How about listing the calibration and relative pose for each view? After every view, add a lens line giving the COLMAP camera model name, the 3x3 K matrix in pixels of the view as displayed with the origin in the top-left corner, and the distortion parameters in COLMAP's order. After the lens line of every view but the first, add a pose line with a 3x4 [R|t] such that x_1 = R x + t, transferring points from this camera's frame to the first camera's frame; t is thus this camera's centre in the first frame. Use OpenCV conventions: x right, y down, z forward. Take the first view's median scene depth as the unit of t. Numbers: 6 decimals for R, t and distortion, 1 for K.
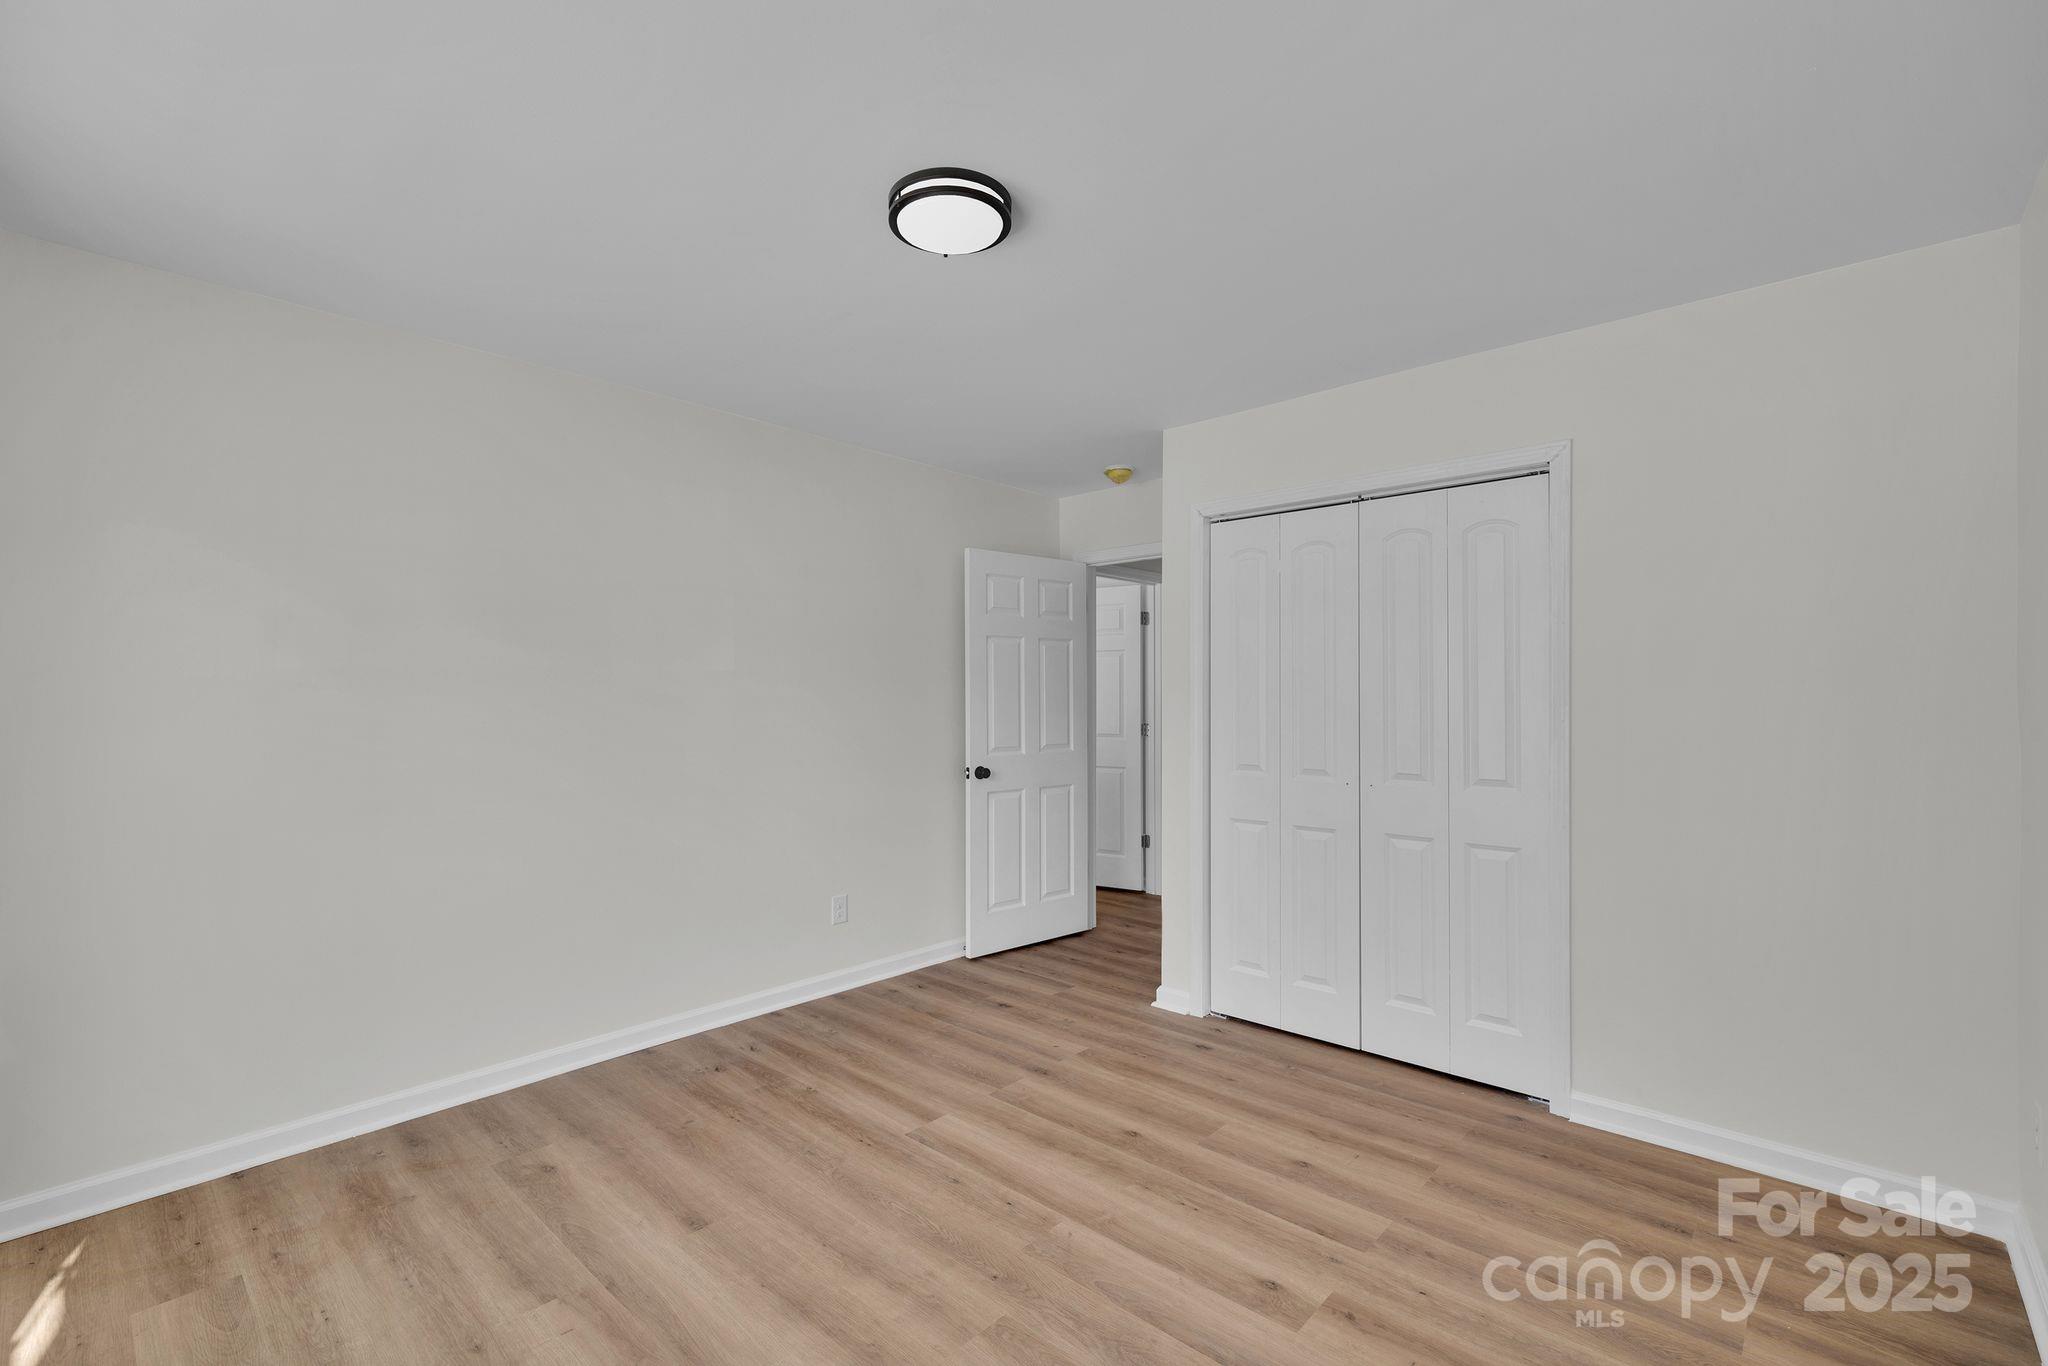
lens RADIAL K [[892.0, 0, 1001.8], [0, 892.0, 705.3], [0, 0, 1]] dist [-0.001095, 0.000782]
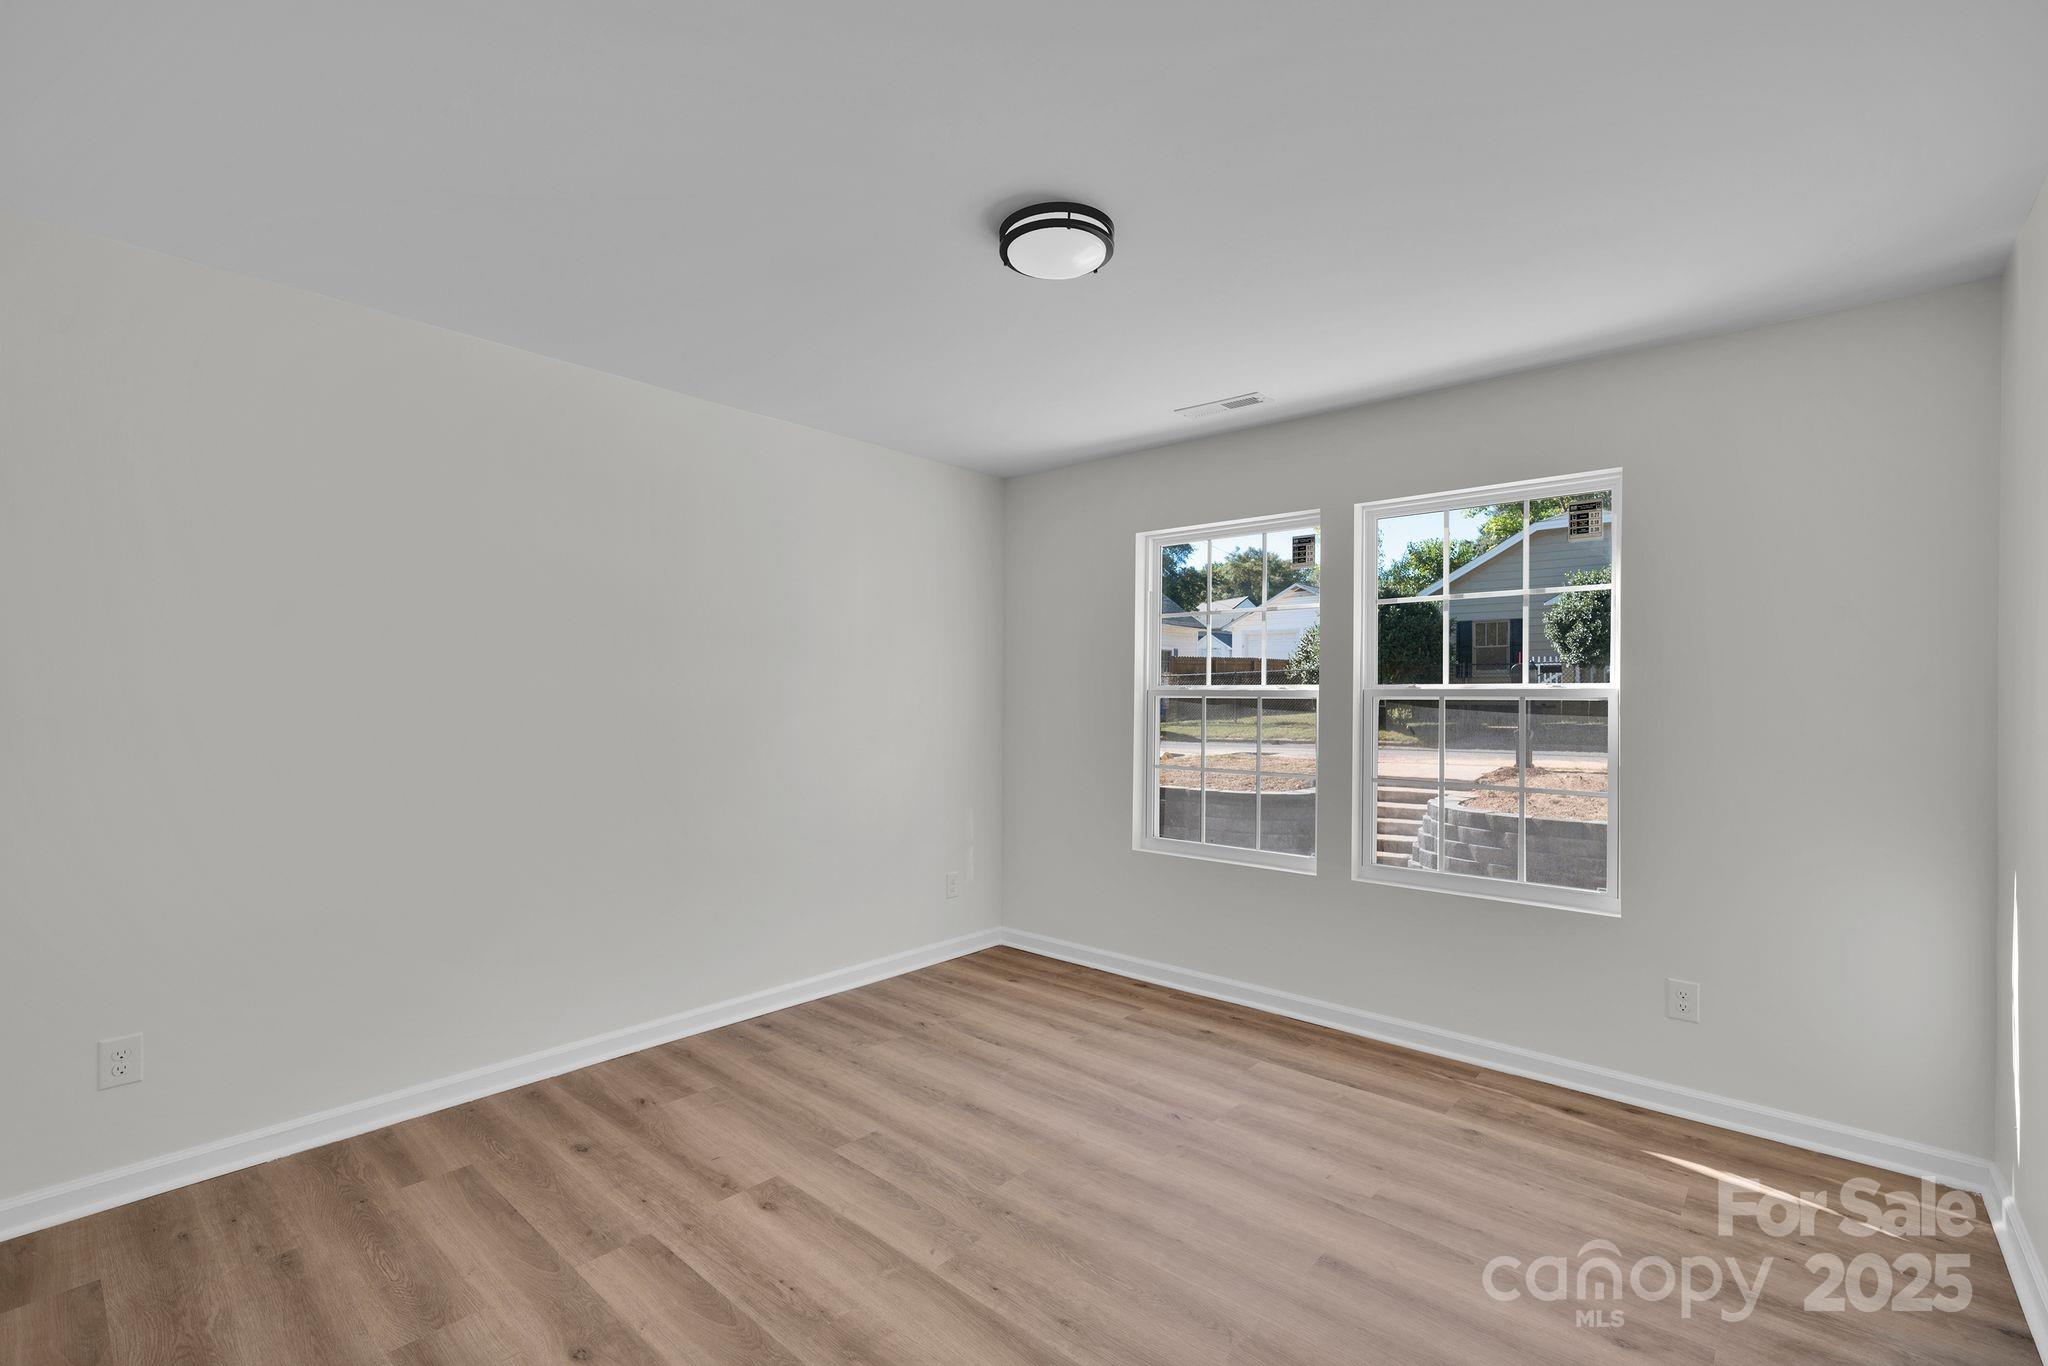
lens RADIAL K [[892.0, 0, 1001.8], [0, 892.0, 705.3], [0, 0, 1]] dist [-0.001095, 0.000782]
pose [[-0.999847, -0.004752, -0.016825, 0.020732], [-0.005002, 0.999877, 0.014835, -0.013446], [0.016752, 0.014916, -0.999748, 2.006926]]
